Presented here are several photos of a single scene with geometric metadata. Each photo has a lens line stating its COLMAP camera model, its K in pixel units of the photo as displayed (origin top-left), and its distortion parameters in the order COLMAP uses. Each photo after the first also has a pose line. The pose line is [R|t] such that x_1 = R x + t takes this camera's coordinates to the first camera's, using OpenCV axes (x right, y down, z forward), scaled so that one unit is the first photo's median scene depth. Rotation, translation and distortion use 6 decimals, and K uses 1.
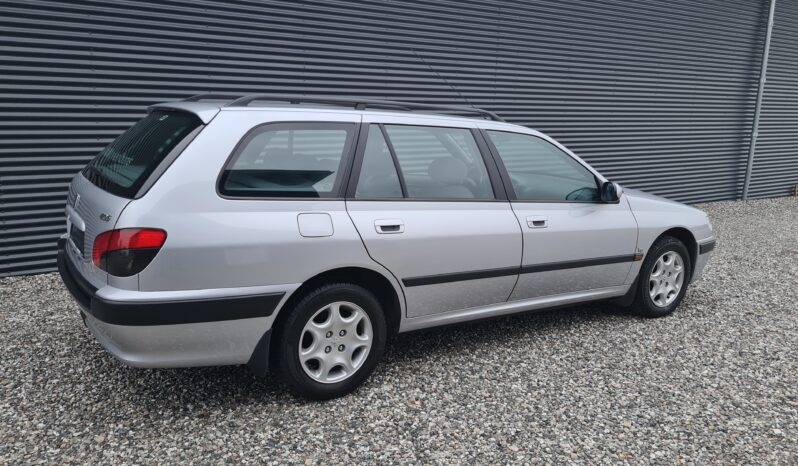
lens RADIAL K [[614.7, 0, 397.6], [0, 614.7, 229.3], [0, 0, 1]] dist [0.051553, -0.041896]
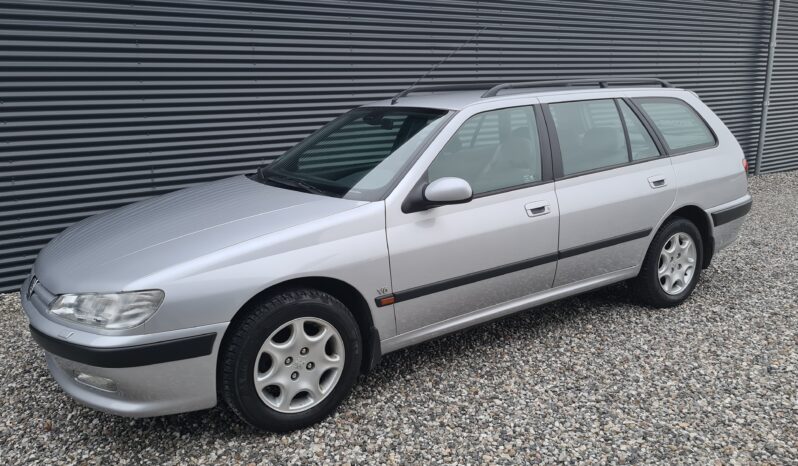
lens RADIAL K [[614.7, 0, 406.4], [0, 614.7, 239.4], [0, 0, 1]] dist [0.051553, -0.041896]
pose [[0.998809, -0.048742, -0.001944, 0.095473], [0.048780, 0.998283, 0.032432, -0.020055], [0.000360, -0.032488, 0.999472, 0.208190]]
